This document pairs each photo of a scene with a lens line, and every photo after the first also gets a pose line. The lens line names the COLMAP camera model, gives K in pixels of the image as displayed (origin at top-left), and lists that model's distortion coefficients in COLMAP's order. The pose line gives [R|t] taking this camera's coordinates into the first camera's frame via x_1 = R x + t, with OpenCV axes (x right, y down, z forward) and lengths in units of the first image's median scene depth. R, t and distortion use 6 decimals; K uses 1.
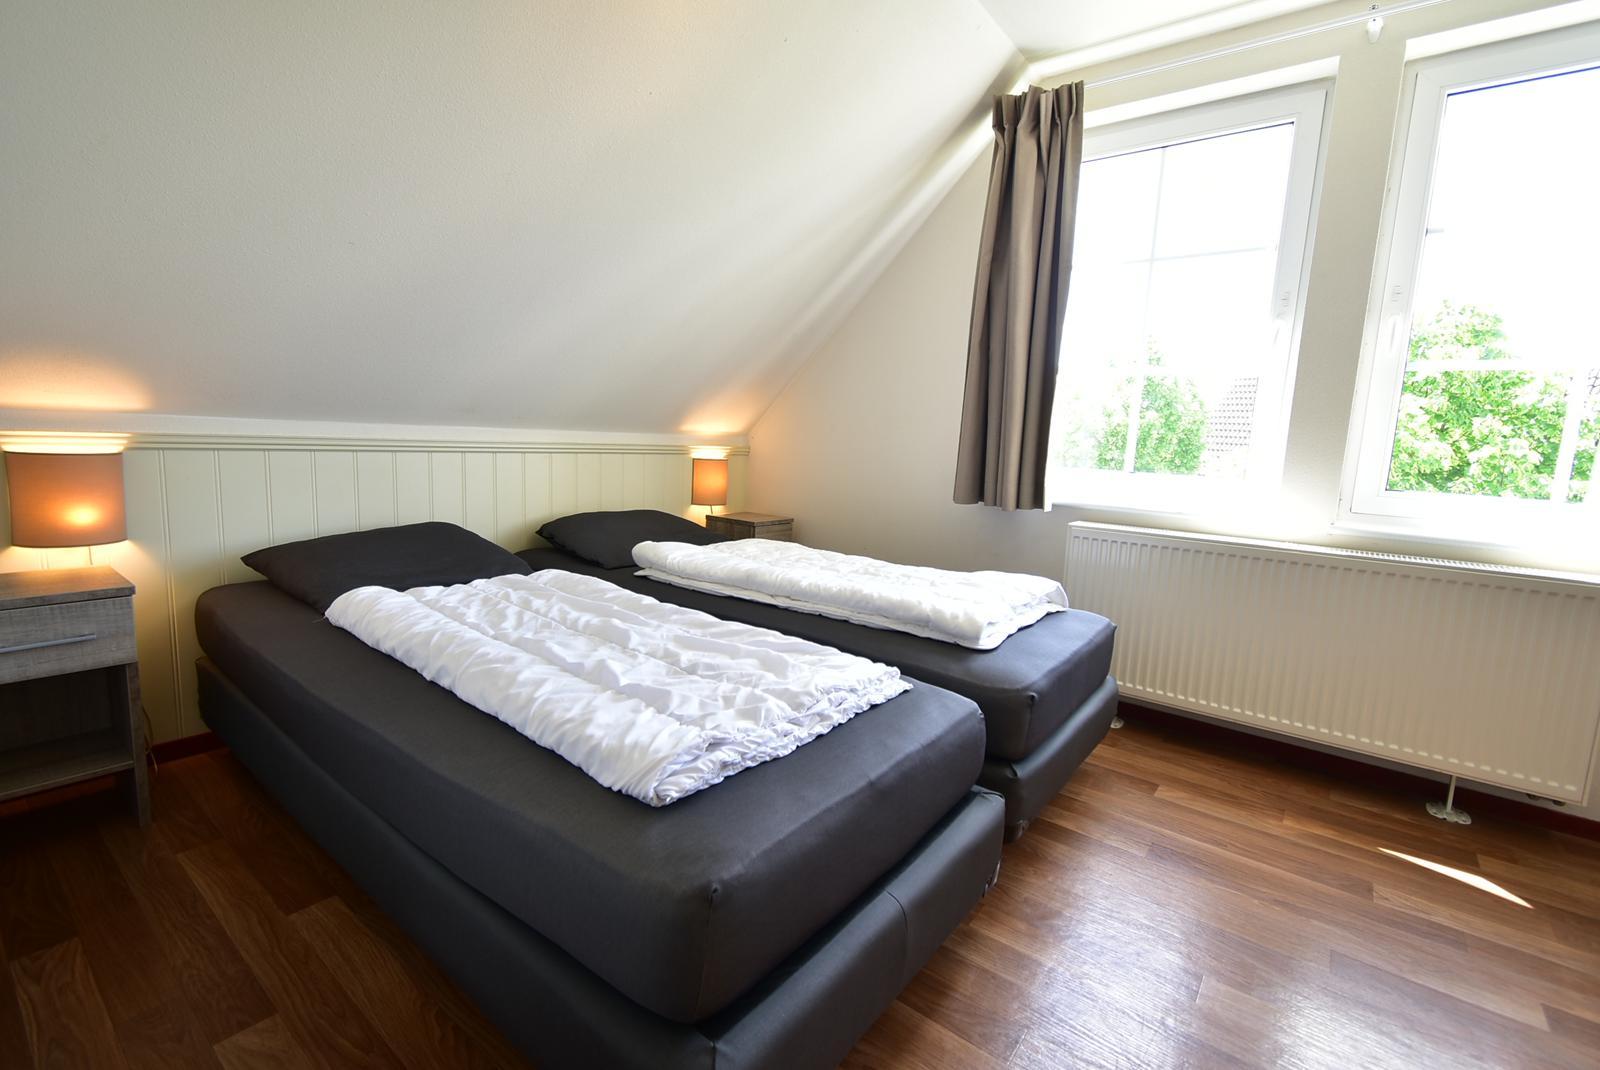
lens RADIAL K [[703.6, 0, 798.1], [0, 703.6, 541.4], [0, 0, 1]] dist [-0.000492, -0.000255]
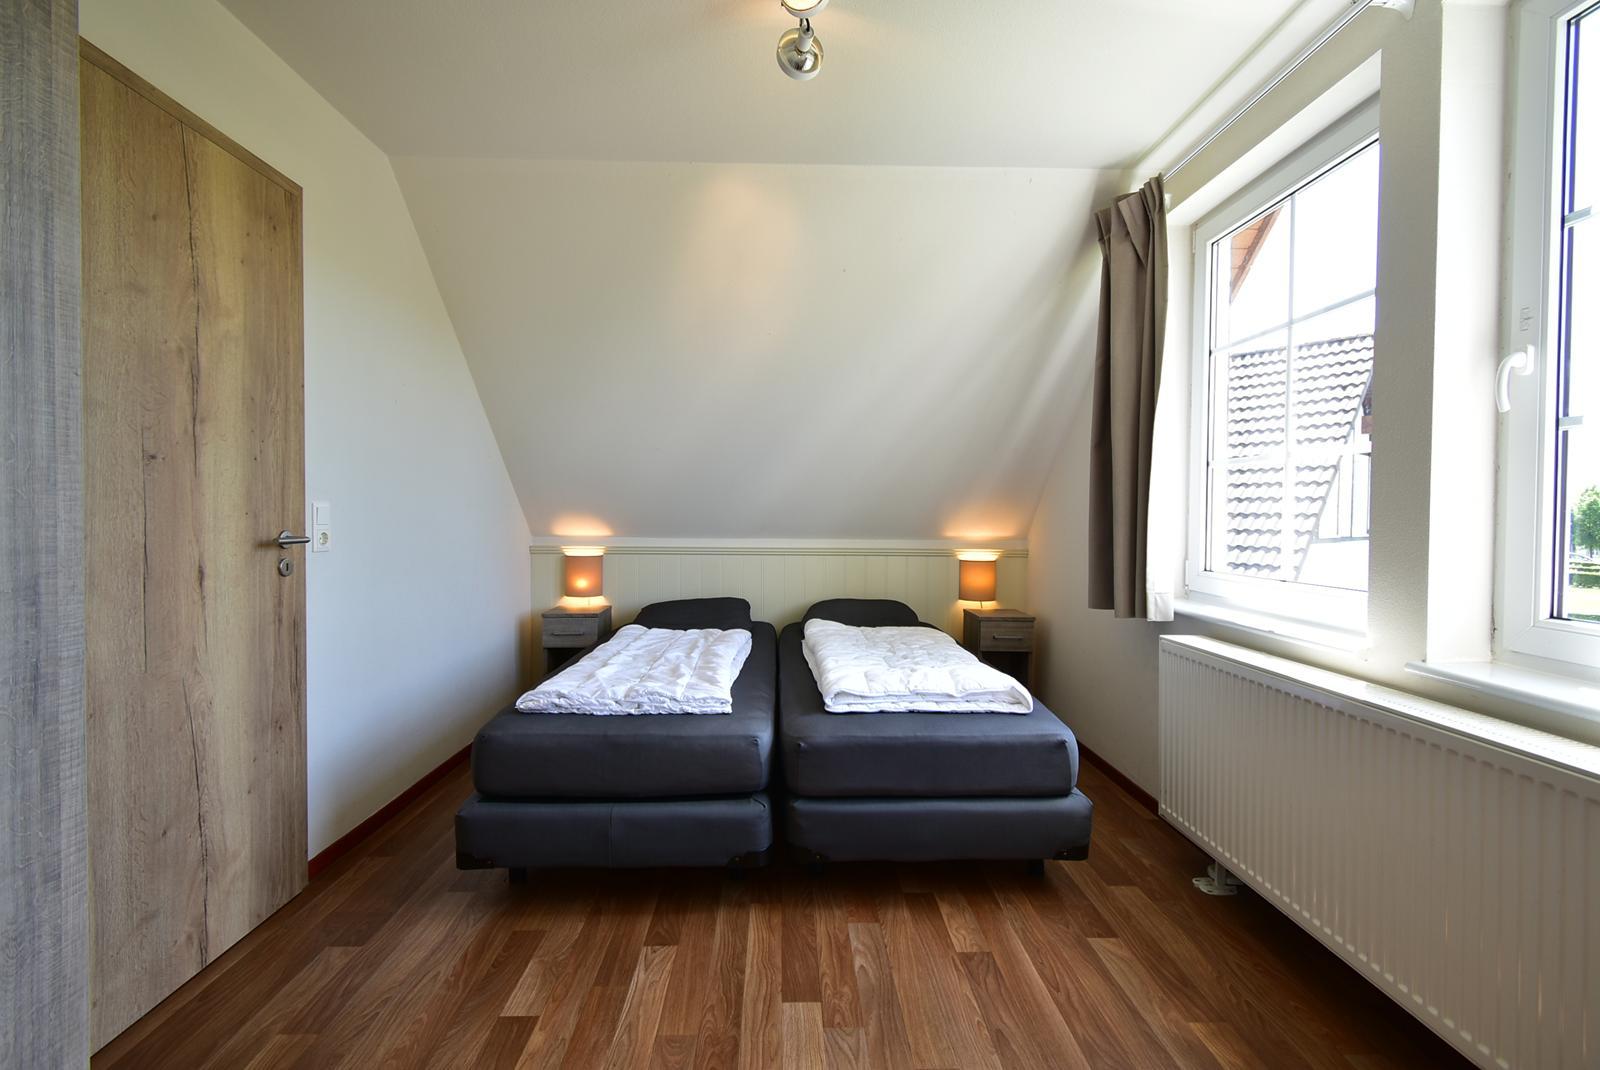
lens RADIAL K [[703.6, 0, 799.1], [0, 703.6, 524.8], [0, 0, 1]] dist [-0.000492, -0.000255]
pose [[0.634648, -0.031589, -0.772156, 0.899257], [-0.096717, 0.988062, -0.119916, -0.013848], [0.766725, 0.150785, 0.624016, 0.075902]]
